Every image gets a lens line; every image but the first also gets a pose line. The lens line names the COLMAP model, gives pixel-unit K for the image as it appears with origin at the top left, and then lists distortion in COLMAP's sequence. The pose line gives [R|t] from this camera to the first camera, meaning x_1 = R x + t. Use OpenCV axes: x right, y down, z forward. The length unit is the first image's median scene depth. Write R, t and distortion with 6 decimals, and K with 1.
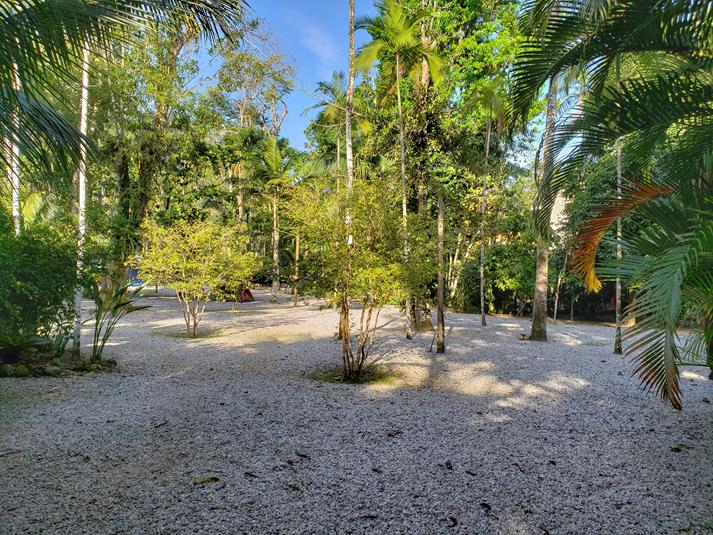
lens RADIAL K [[575.1, 0, 367.5], [0, 575.1, 266.3], [0, 0, 1]] dist [-0.013100, 0.053632]
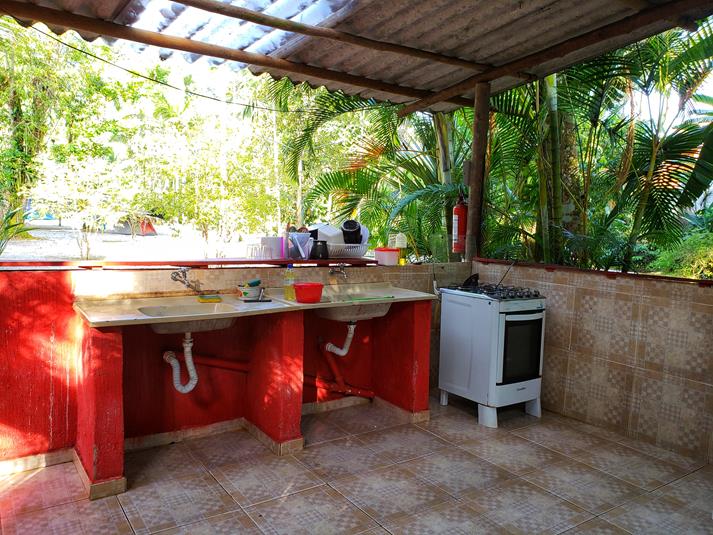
lens RADIAL K [[575.1, 0, 367.5], [0, 575.1, 266.3], [0, 0, 1]] dist [-0.013100, 0.053632]
pose [[0.991504, 0.005179, 0.129972, 0.066106], [-0.018369, 0.994768, 0.100490, 0.006539], [-0.128772, -0.102024, 0.986412, -0.128314]]
